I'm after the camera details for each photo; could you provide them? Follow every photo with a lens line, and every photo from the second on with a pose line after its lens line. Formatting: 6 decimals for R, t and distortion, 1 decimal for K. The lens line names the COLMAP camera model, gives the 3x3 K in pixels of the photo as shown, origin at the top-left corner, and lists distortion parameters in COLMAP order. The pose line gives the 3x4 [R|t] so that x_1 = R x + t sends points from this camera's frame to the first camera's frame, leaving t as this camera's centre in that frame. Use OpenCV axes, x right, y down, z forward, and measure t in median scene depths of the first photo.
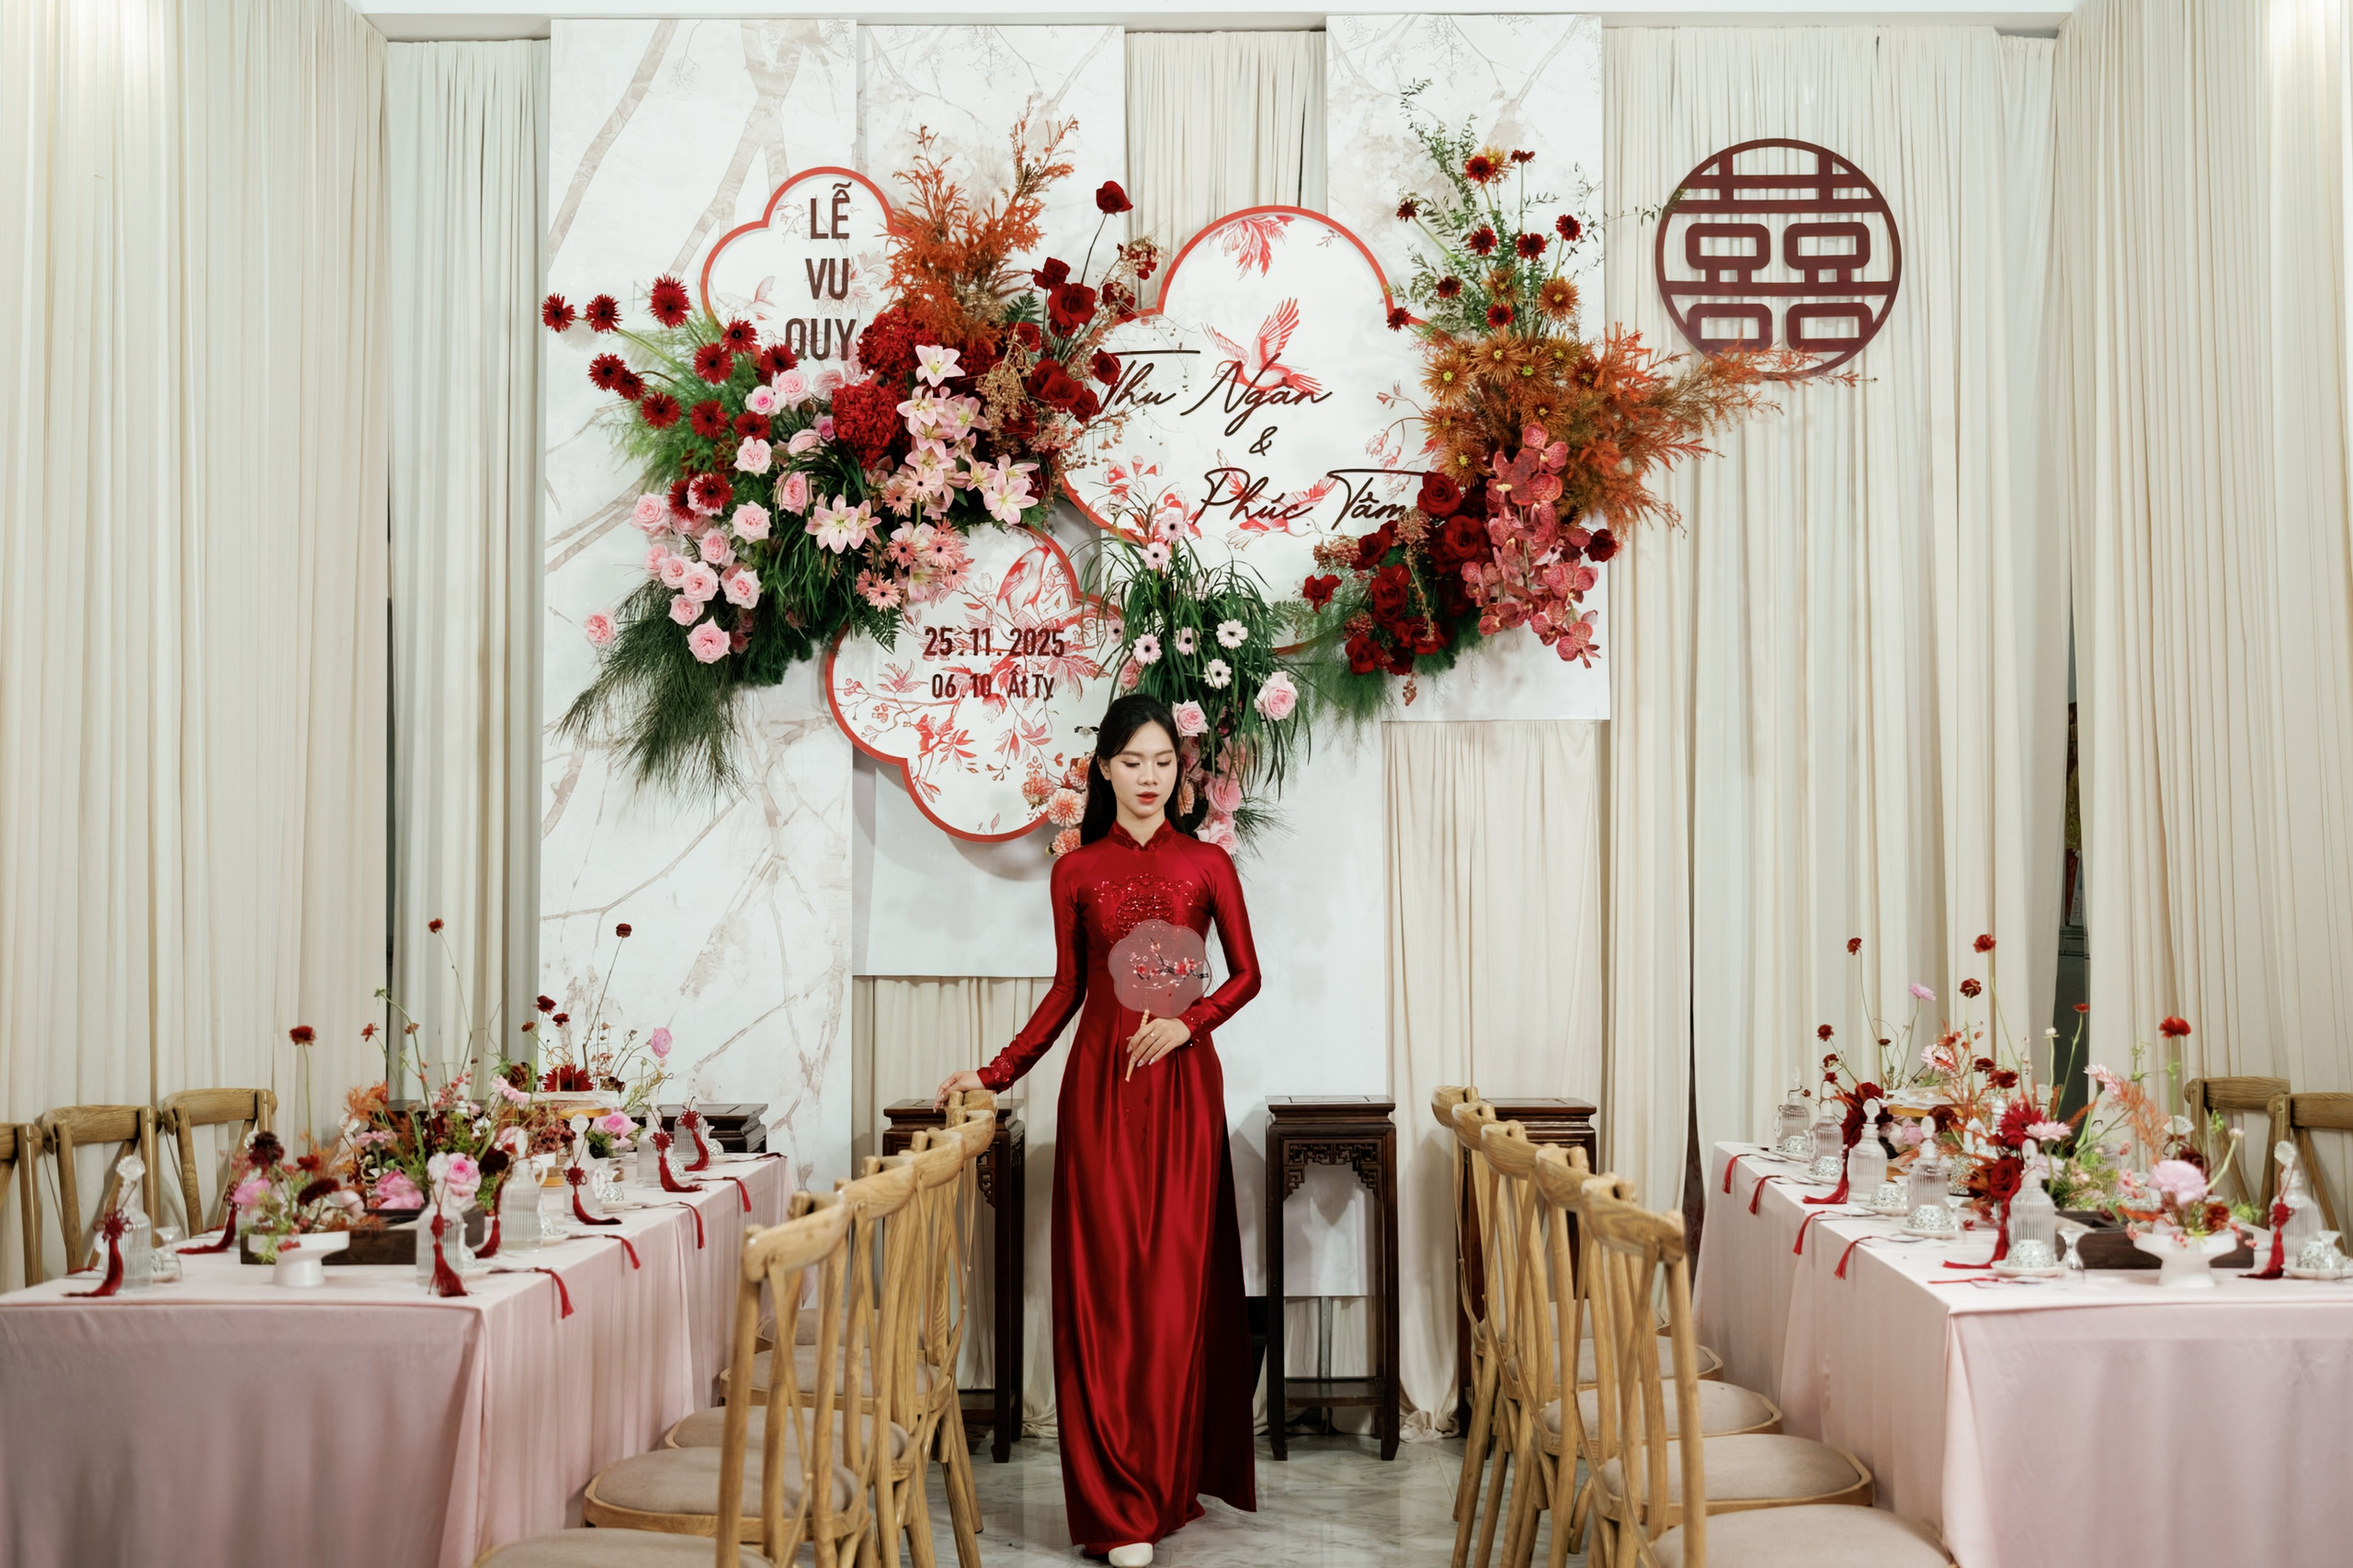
lens RADIAL K [[2487.1, 0, 1176.5], [0, 2487.1, 784.0], [0, 0, 1]] dist [-0.002152, 0.003914]
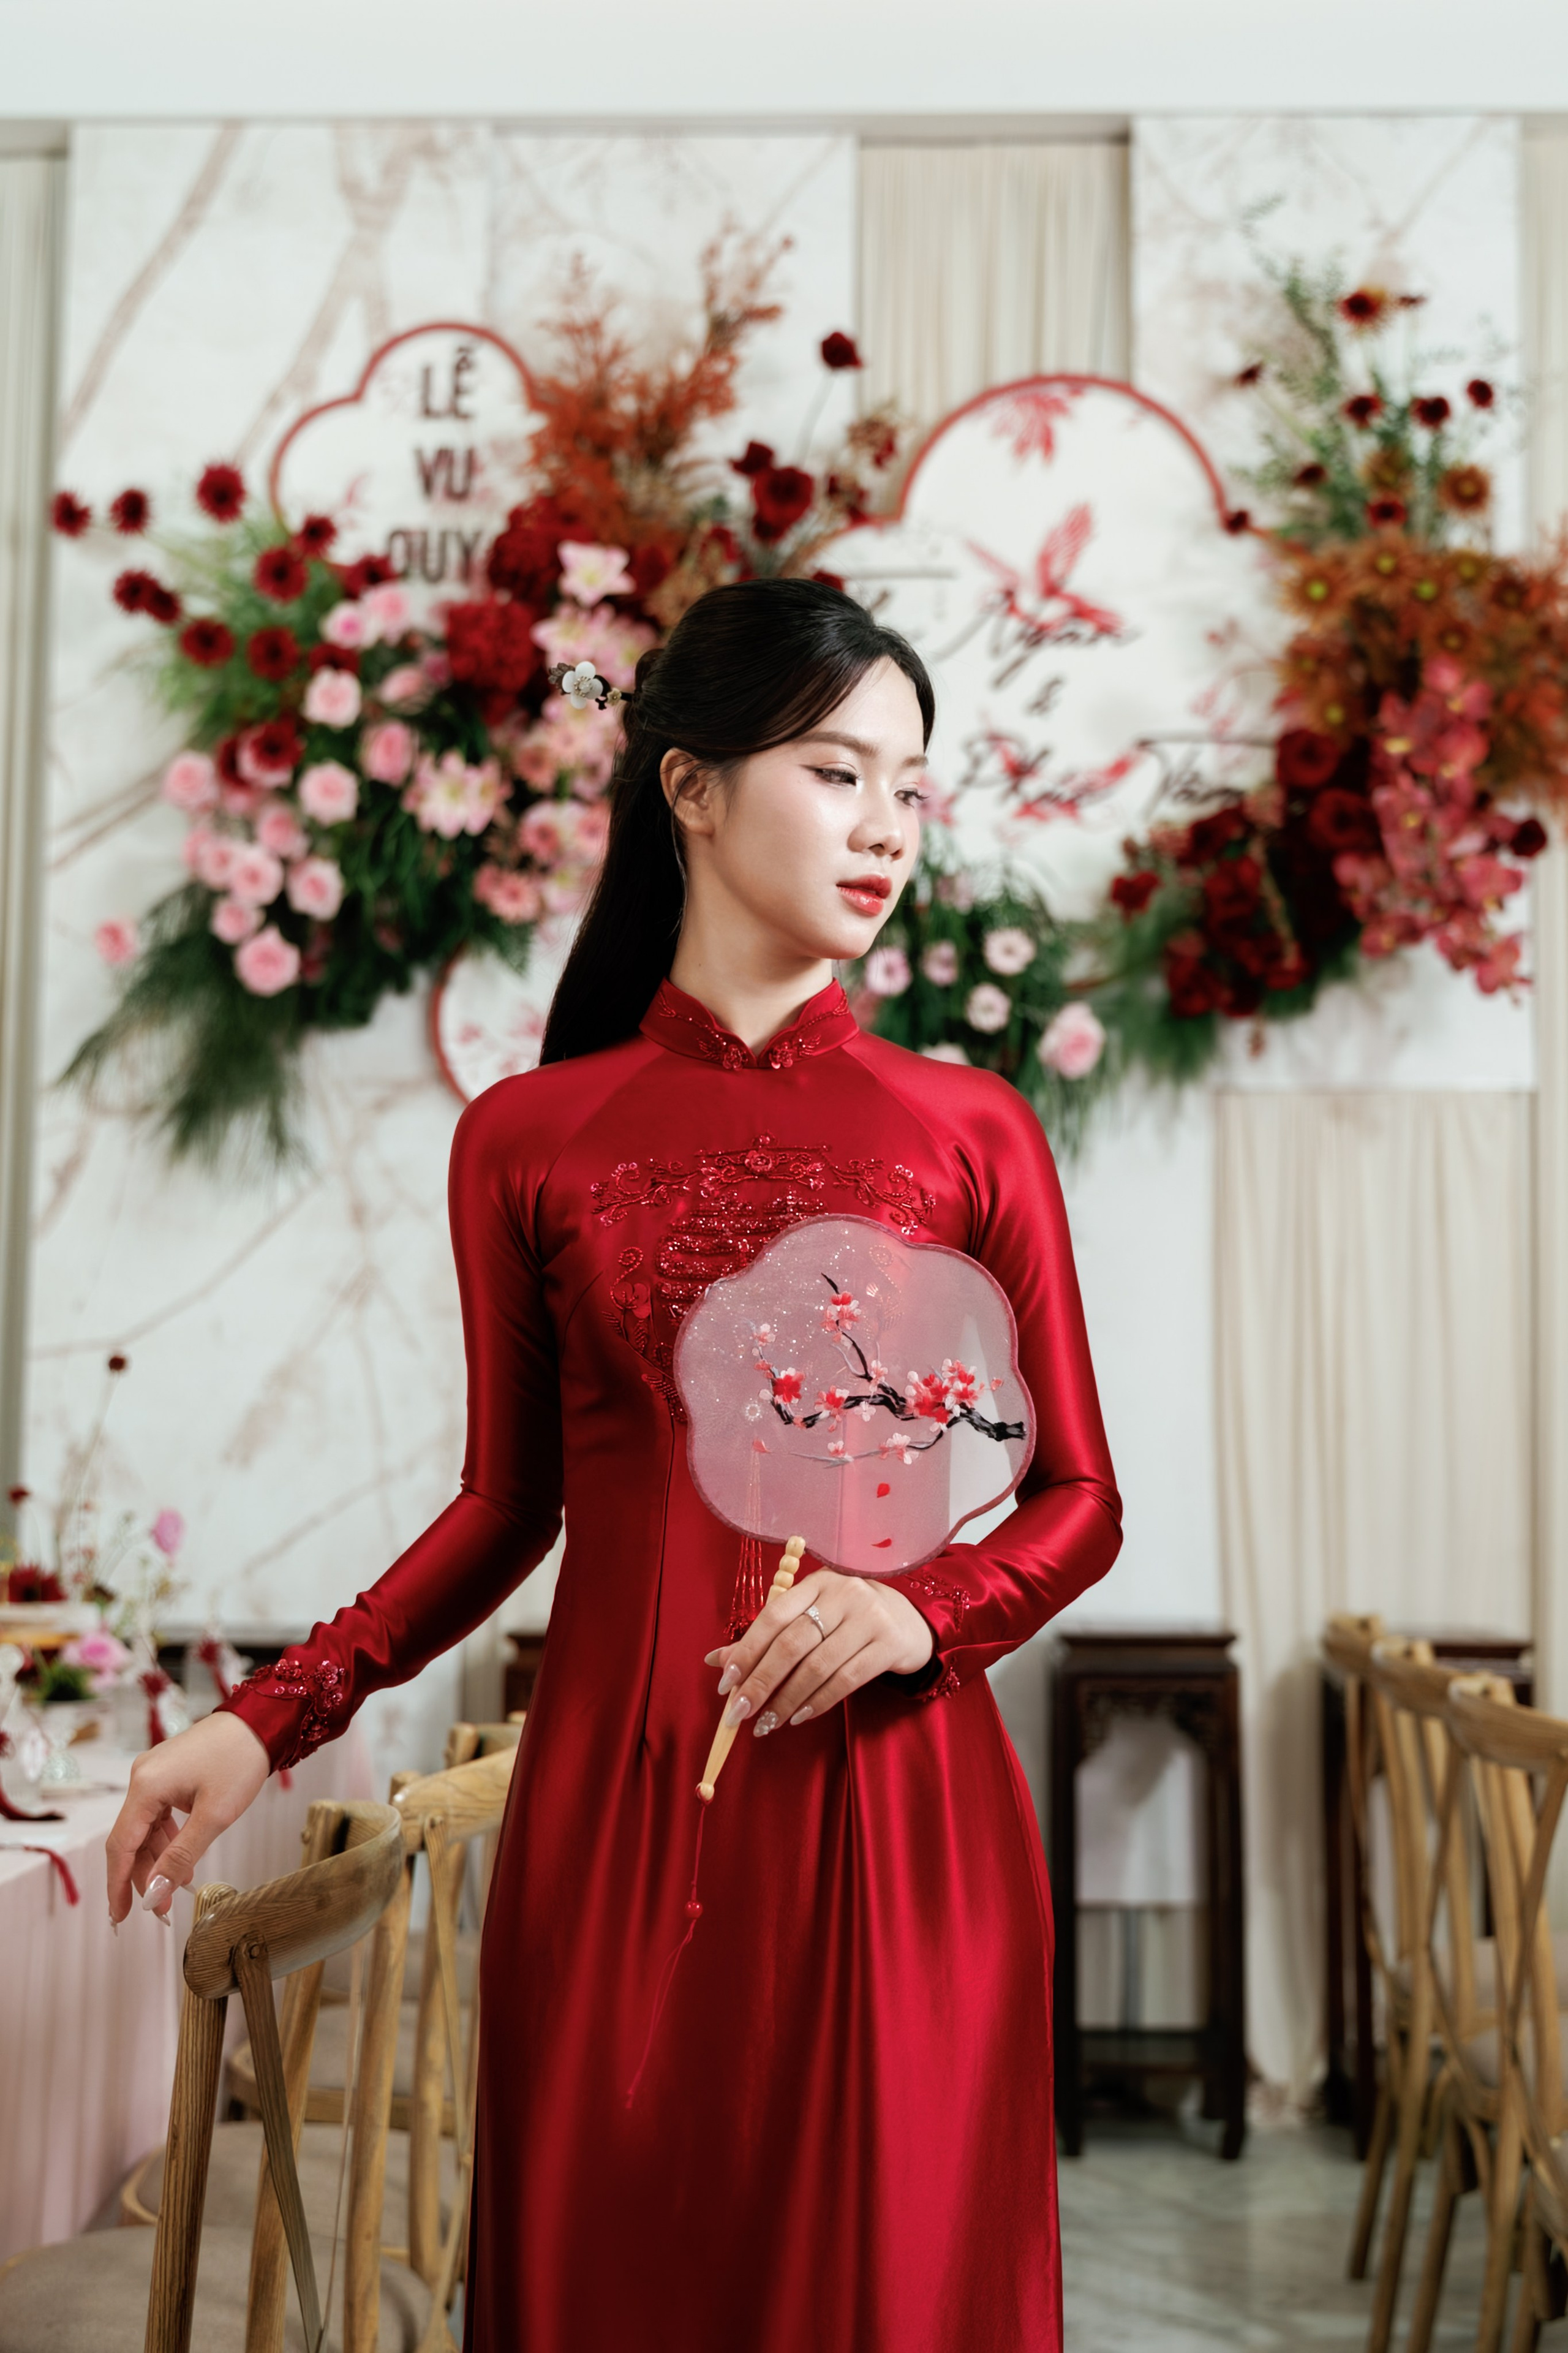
lens RADIAL K [[2751.7, 0, 771.1], [0, 2751.7, 1092.6], [0, 0, 1]] dist [0.019255, 0.013030]
pose [[0.999515, 0.007316, -0.030280, -0.019816], [-0.008992, 0.998414, -0.055580, 0.021710], [0.029825, 0.055825, 0.997995, 0.217281]]
